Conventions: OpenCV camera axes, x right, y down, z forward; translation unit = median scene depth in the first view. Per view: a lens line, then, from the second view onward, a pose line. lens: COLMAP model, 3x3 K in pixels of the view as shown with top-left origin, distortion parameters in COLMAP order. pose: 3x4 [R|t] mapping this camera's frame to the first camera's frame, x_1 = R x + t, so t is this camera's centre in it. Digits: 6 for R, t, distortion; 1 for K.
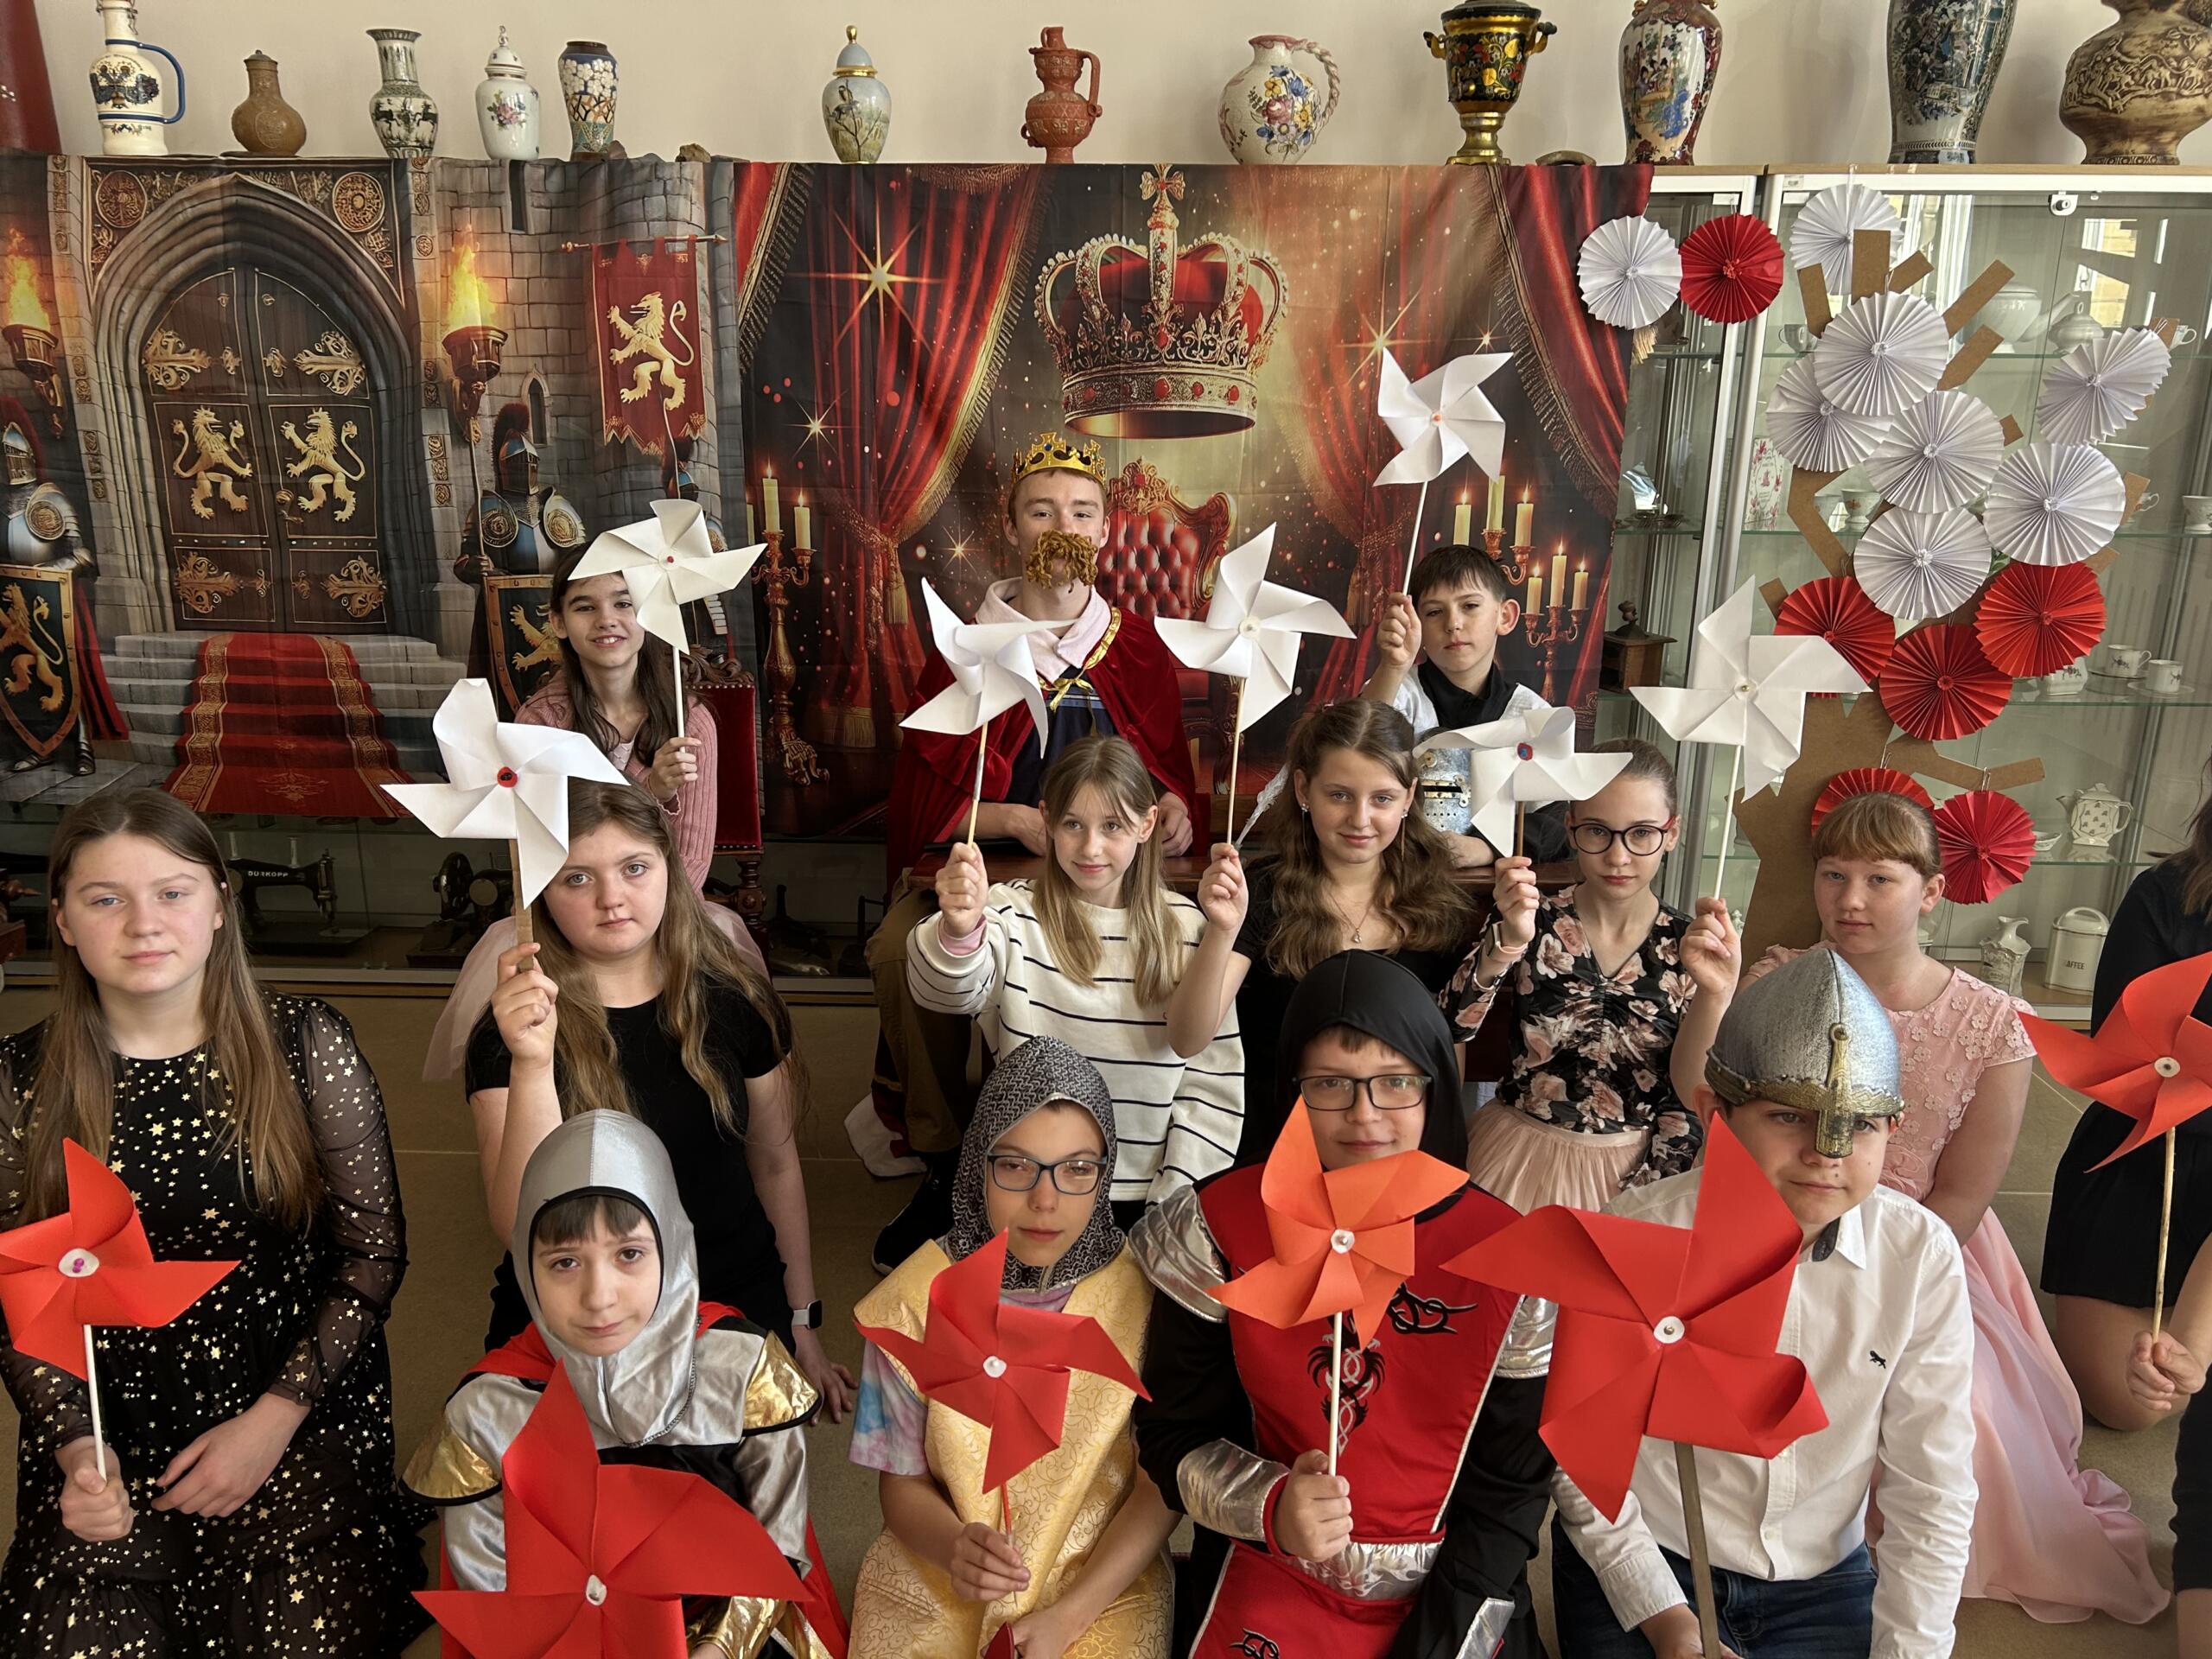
lens RADIAL K [[1625.6, 0, 1106.0], [0, 1625.6, 829.5], [0, 0, 1]] dist [0.033936, -0.019134]
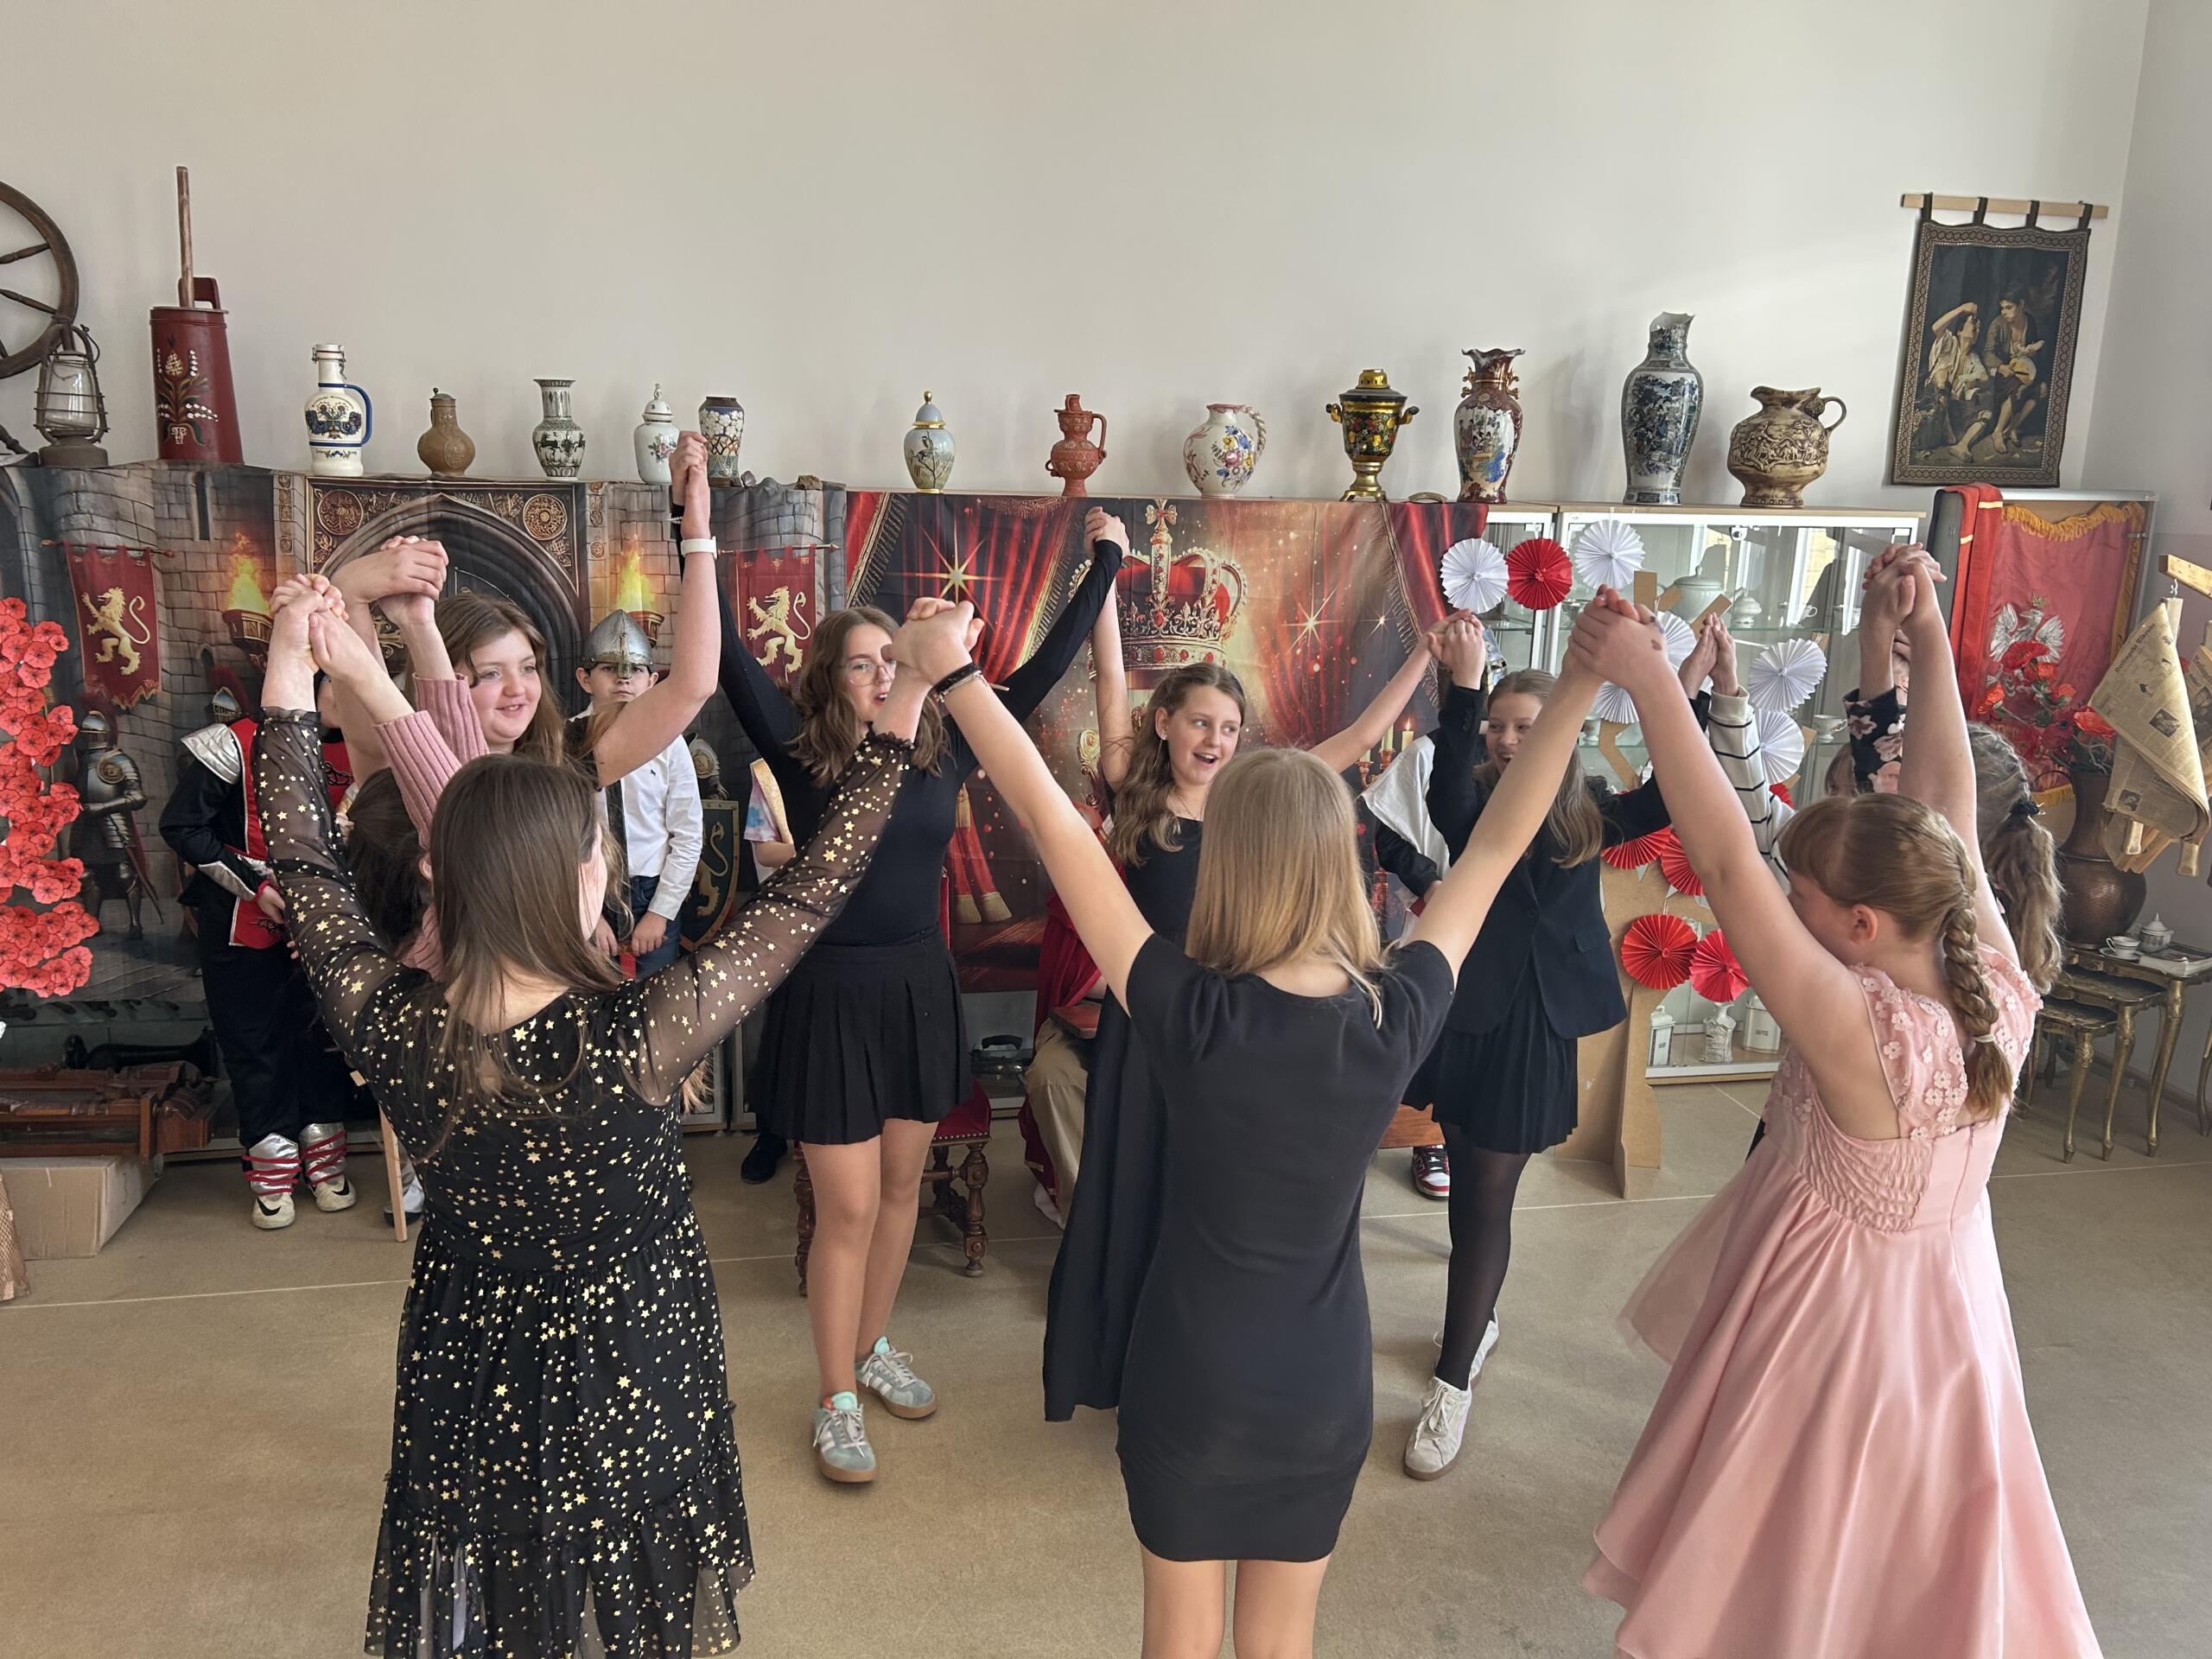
lens RADIAL K [[1658.2, 0, 1106.0], [0, 1658.2, 829.5], [0, 0, 1]] dist [0.070823, -0.055631]
pose [[0.973801, -0.032820, 0.225022, -0.331469], [0.044666, 0.997860, -0.047755, -0.059227], [-0.222973, 0.056555, 0.973183, -0.345423]]
